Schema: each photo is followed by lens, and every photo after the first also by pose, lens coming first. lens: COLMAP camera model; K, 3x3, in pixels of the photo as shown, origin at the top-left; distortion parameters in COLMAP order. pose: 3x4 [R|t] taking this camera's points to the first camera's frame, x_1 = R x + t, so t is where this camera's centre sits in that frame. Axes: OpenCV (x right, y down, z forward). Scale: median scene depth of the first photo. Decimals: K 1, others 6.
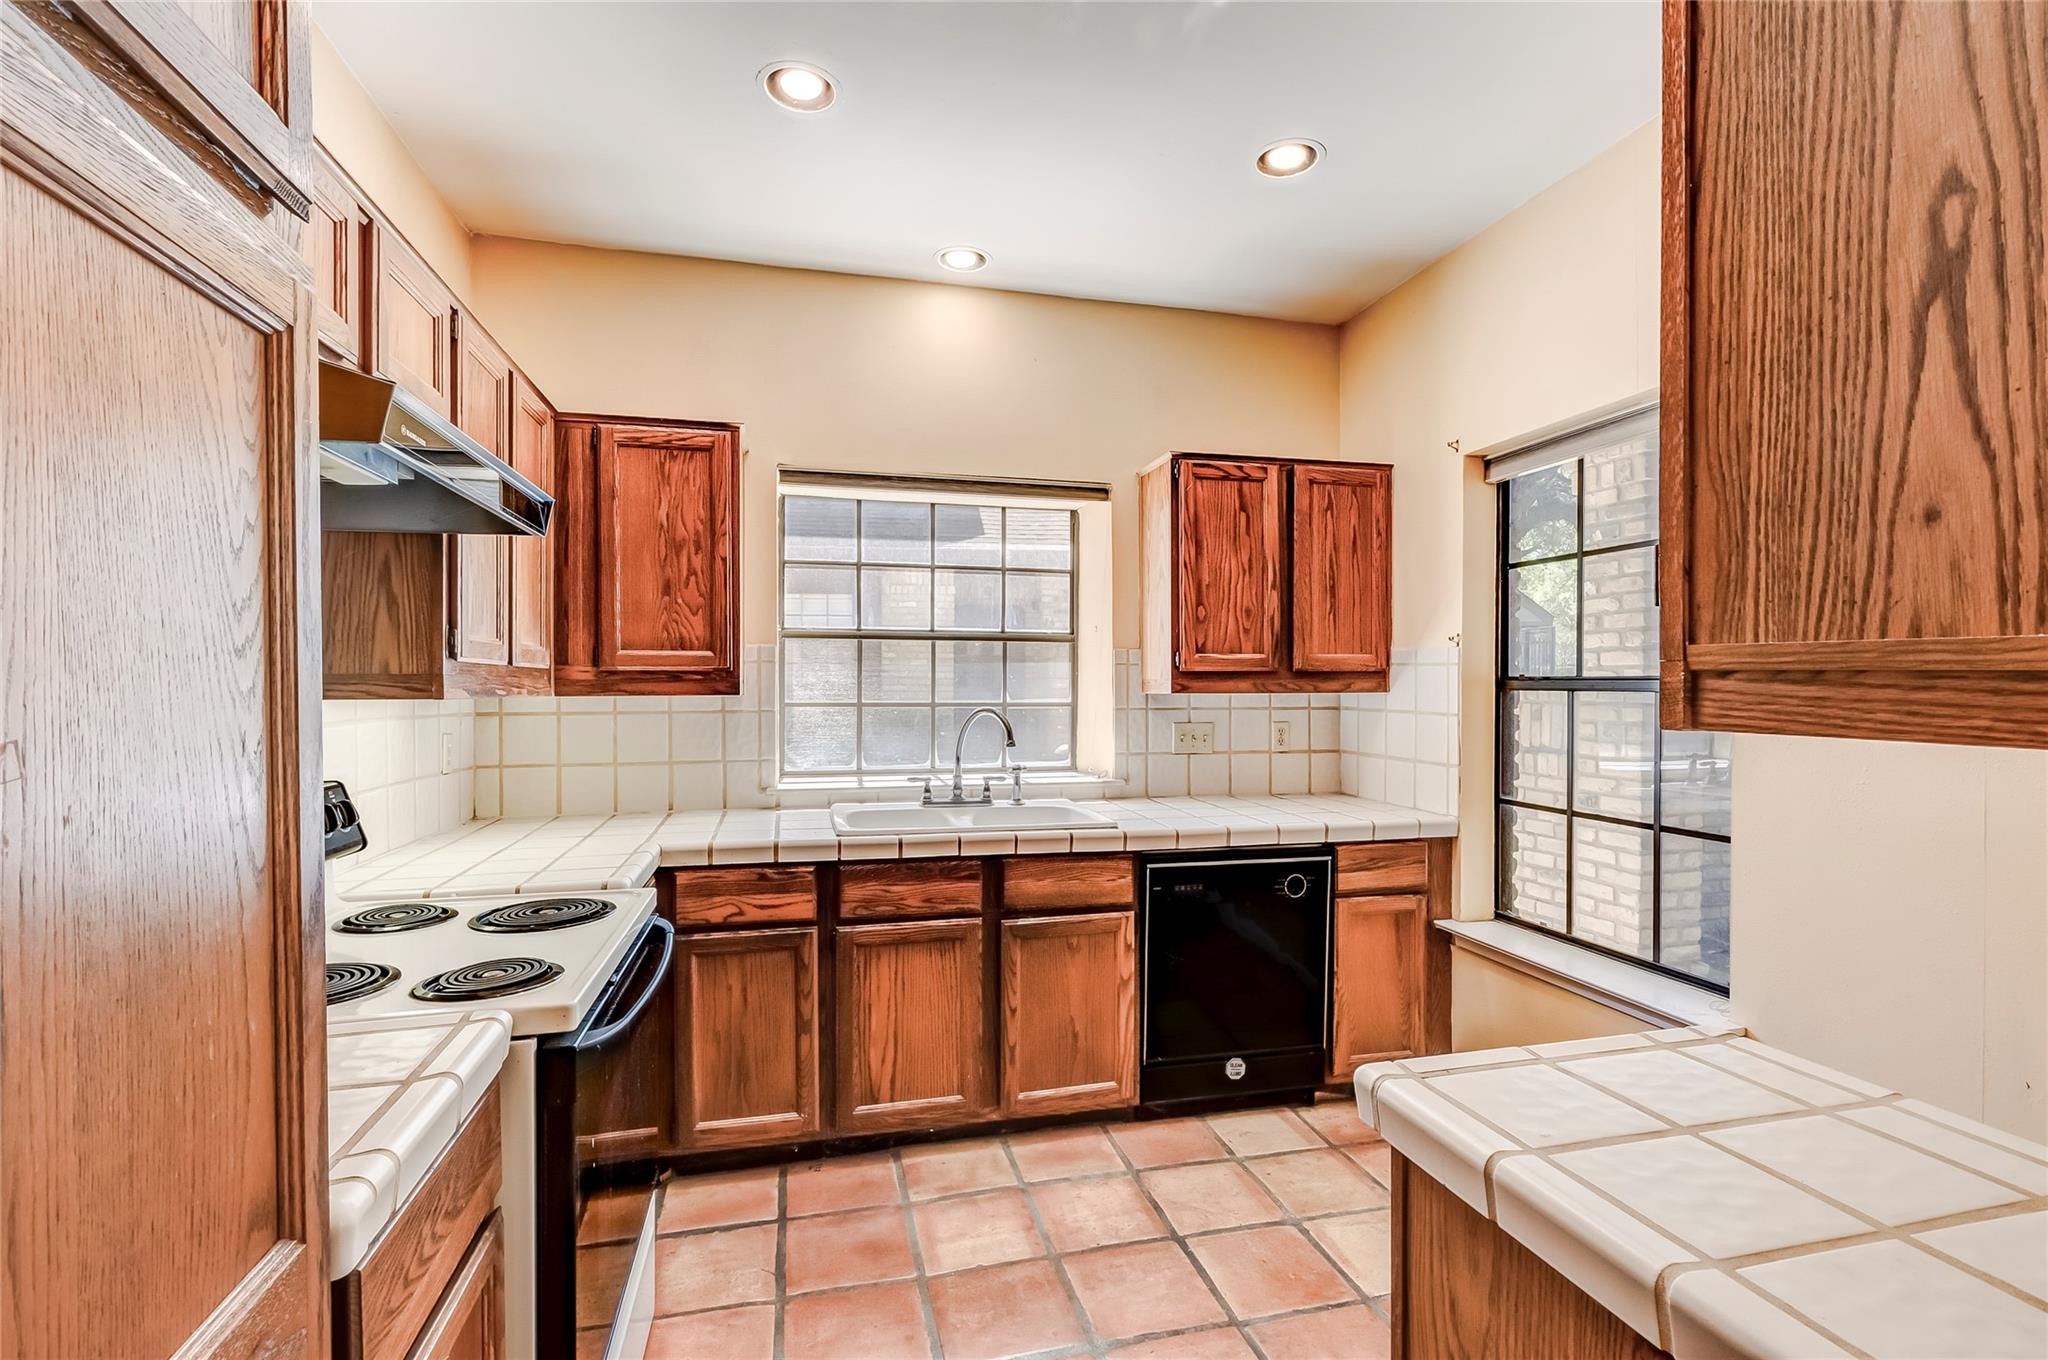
lens RADIAL K [[930.8, 0, 1008.6], [0, 930.8, 688.9], [0, 0, 1]] dist [0.003560, -0.001141]
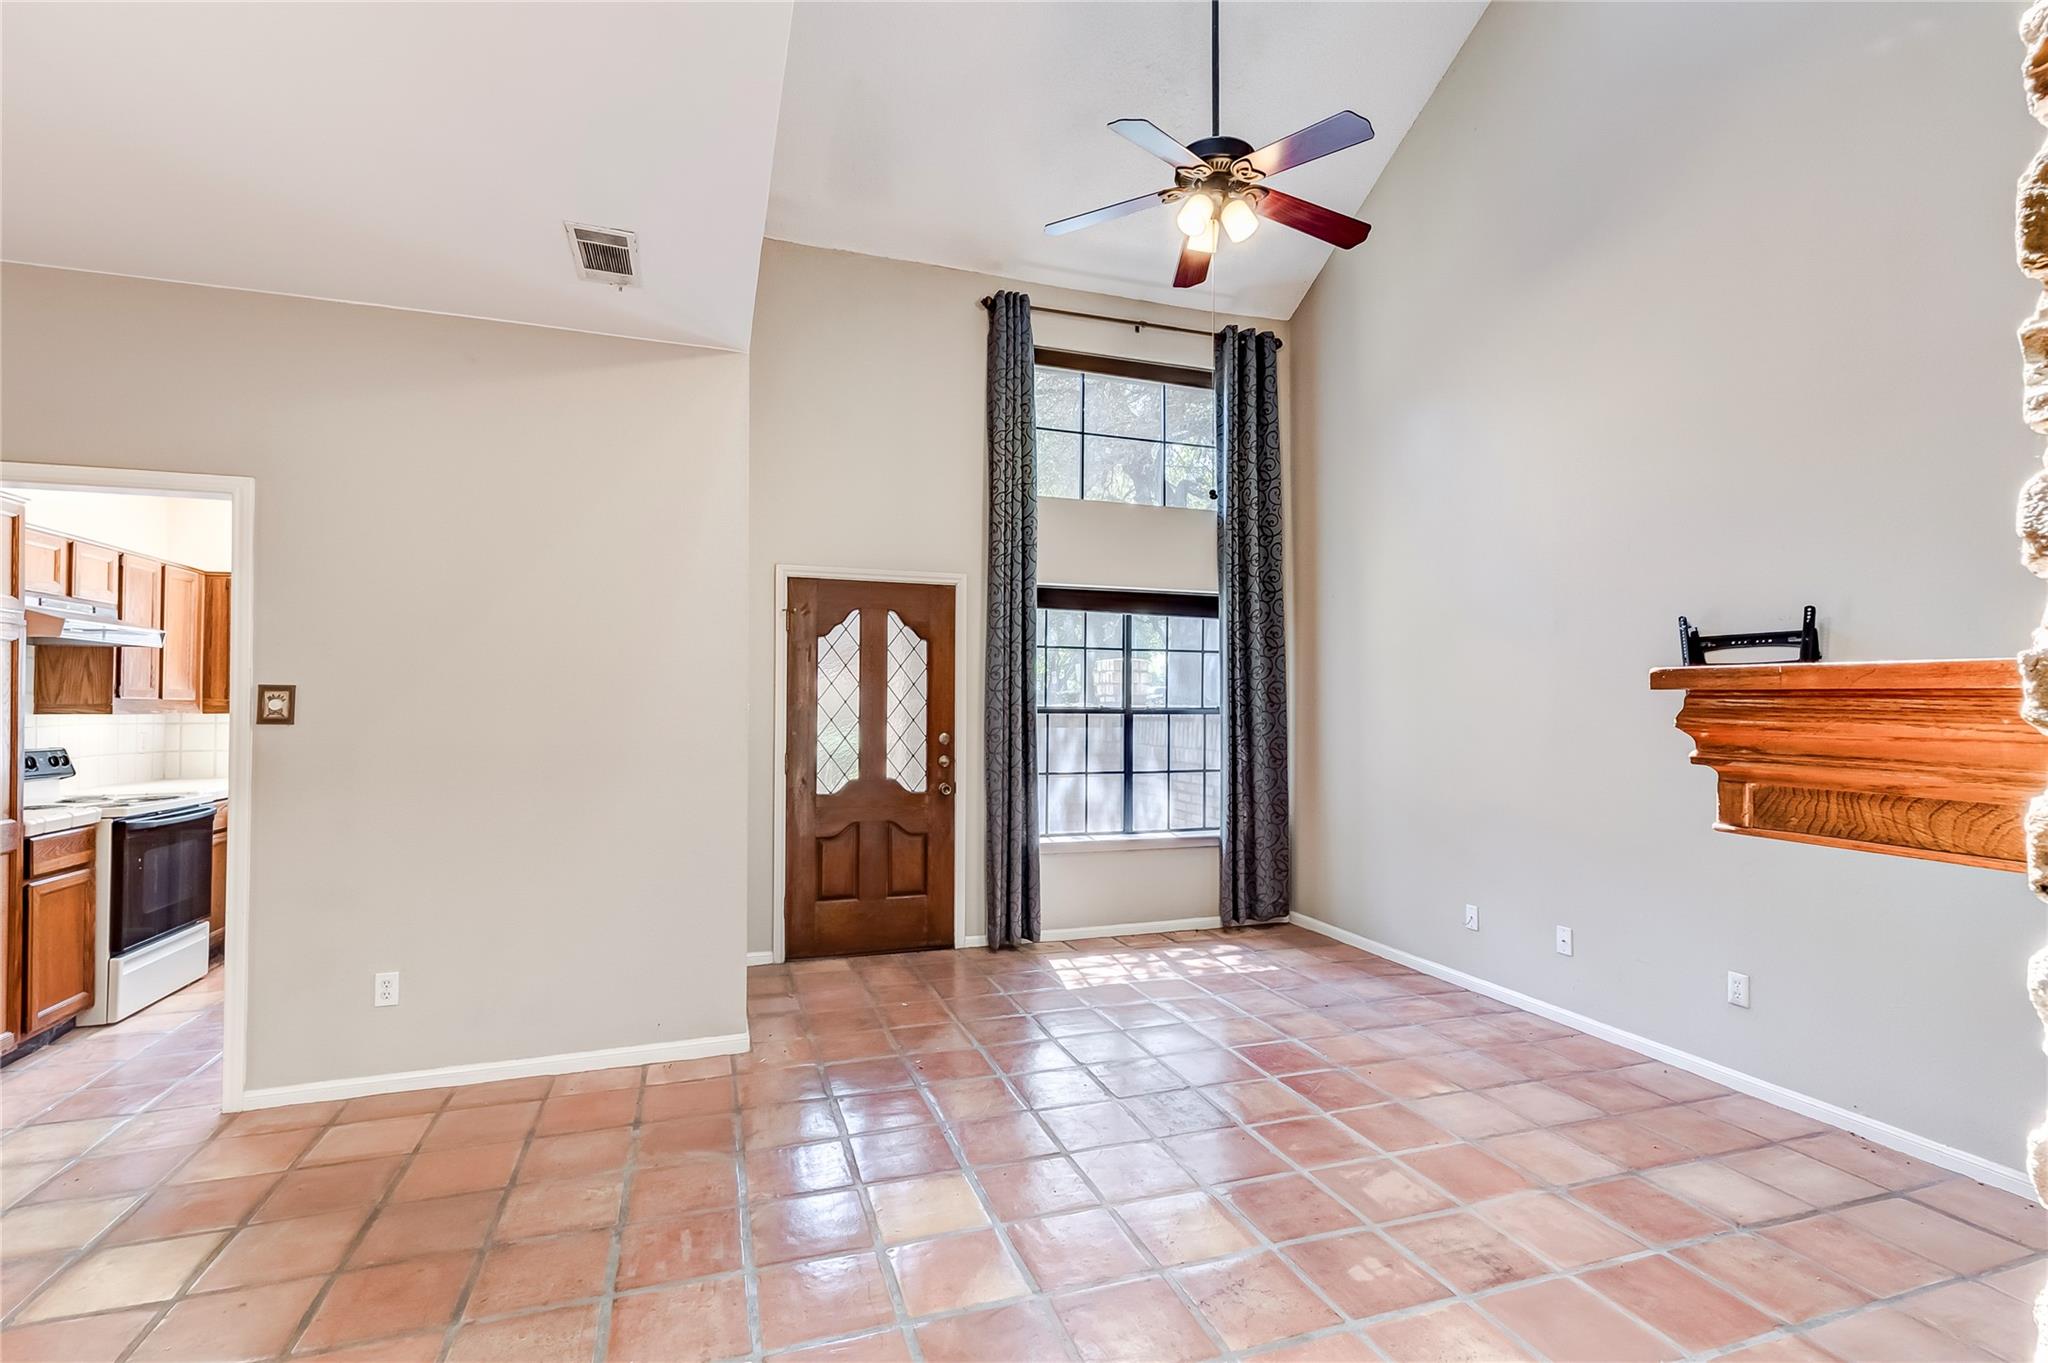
lens RADIAL K [[930.8, 0, 1024.6], [0, 930.8, 693.7], [0, 0, 1]] dist [0.003560, -0.001141]
pose [[0.994033, 0.002176, 0.109054, 1.034302], [-0.000235, 0.999841, -0.017808, -0.000203], [-0.109075, 0.017676, 0.993876, -1.164144]]
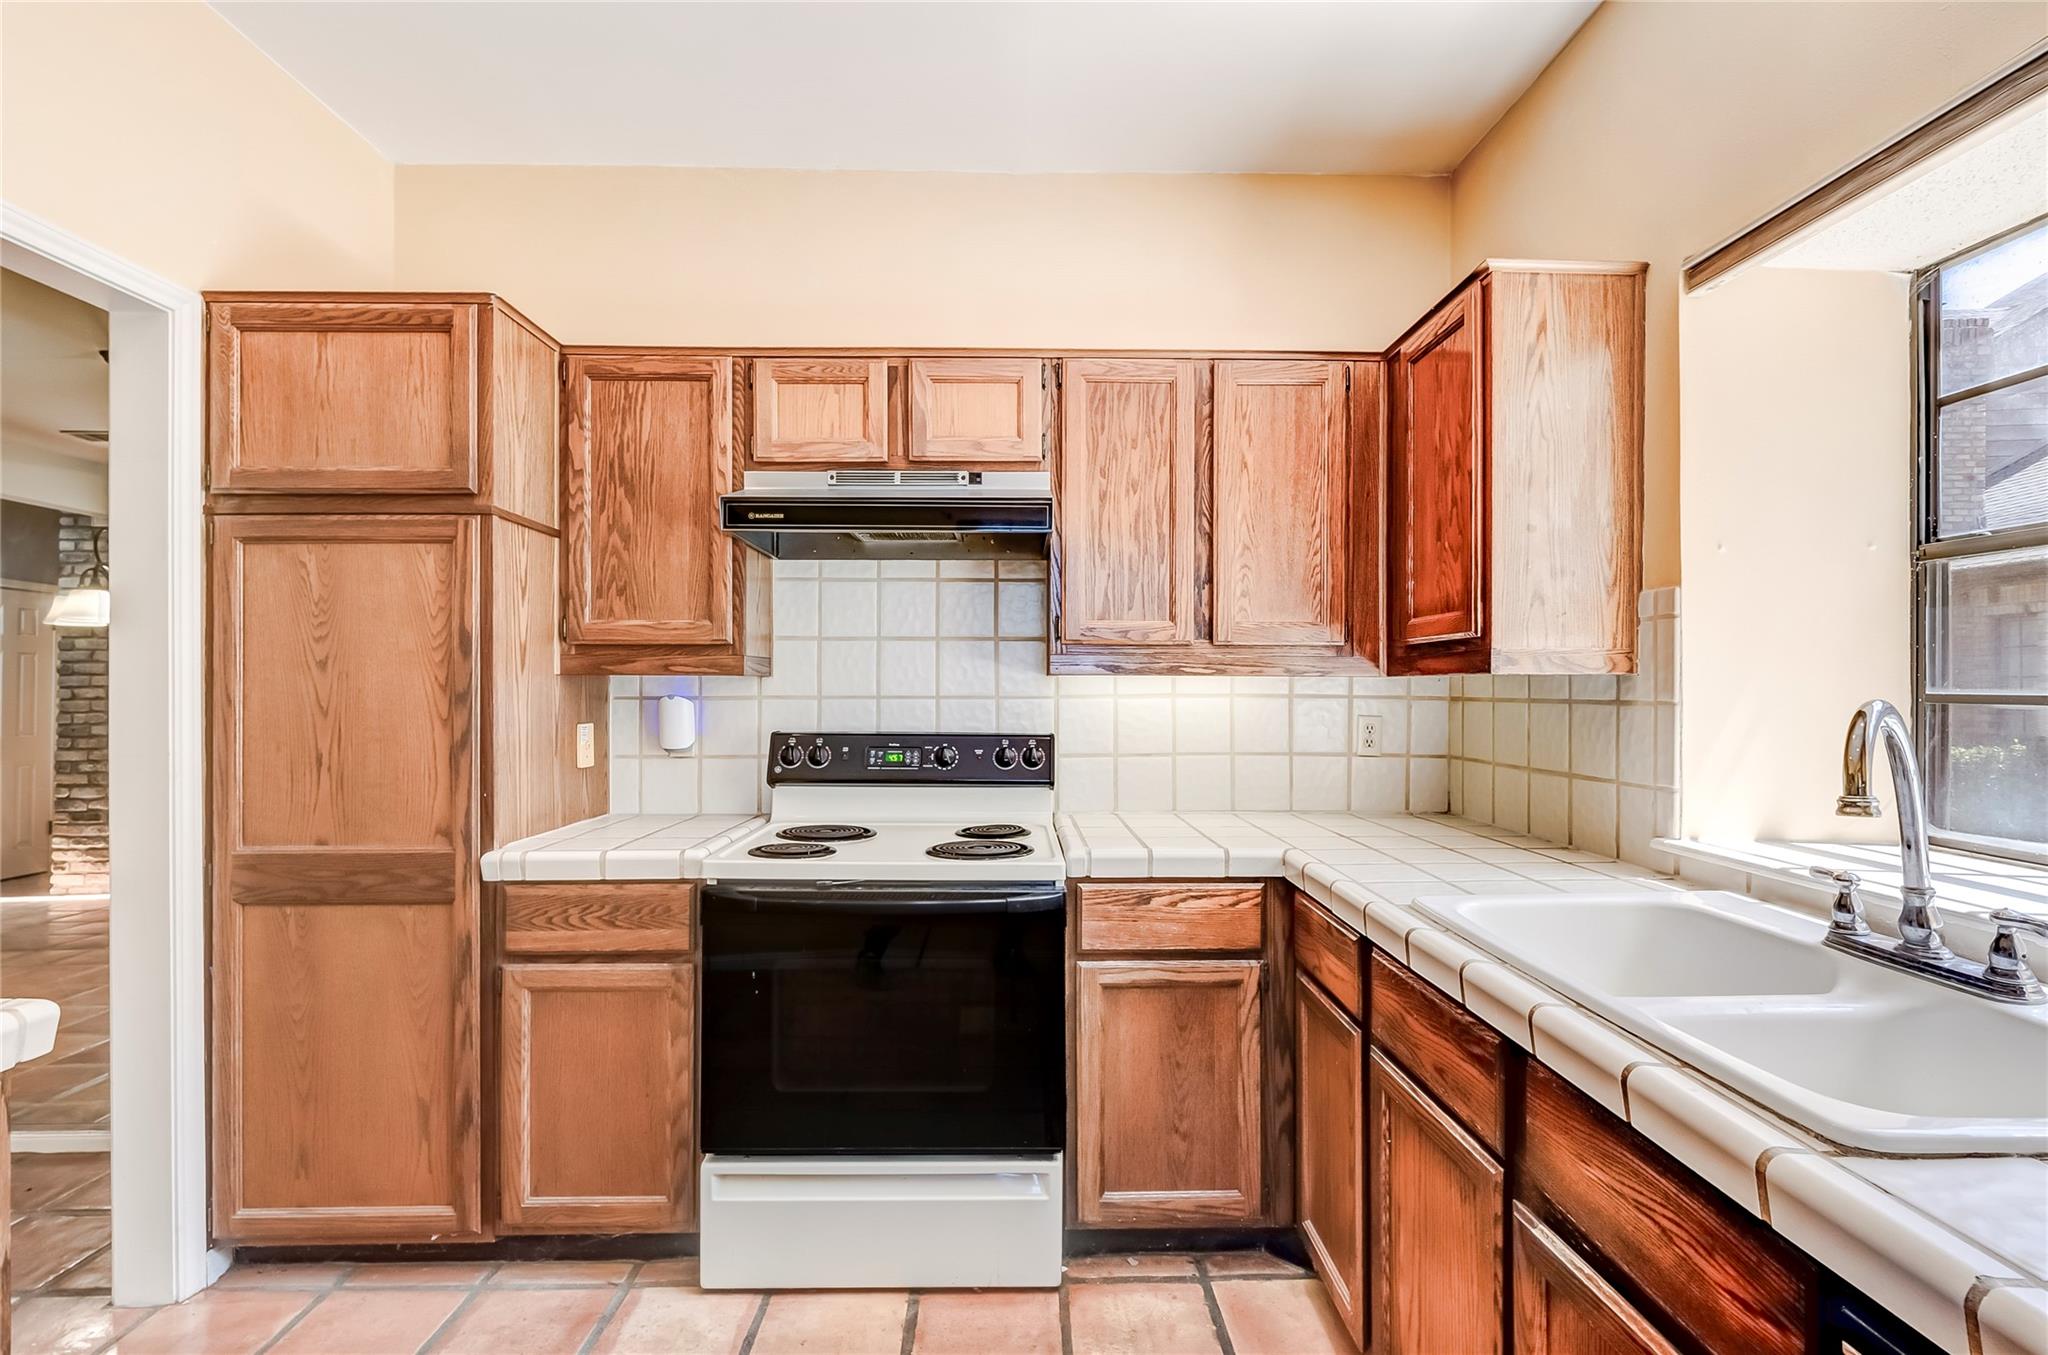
lens RADIAL K [[930.8, 0, 1025.1], [0, 930.8, 683.6], [0, 0, 1]] dist [0.003560, -0.001141]
pose [[-0.203423, -0.001099, -0.979090, 0.439348], [-0.004773, 0.999989, -0.000131, 0.016170], [0.979079, 0.004647, -0.203426, 0.844247]]
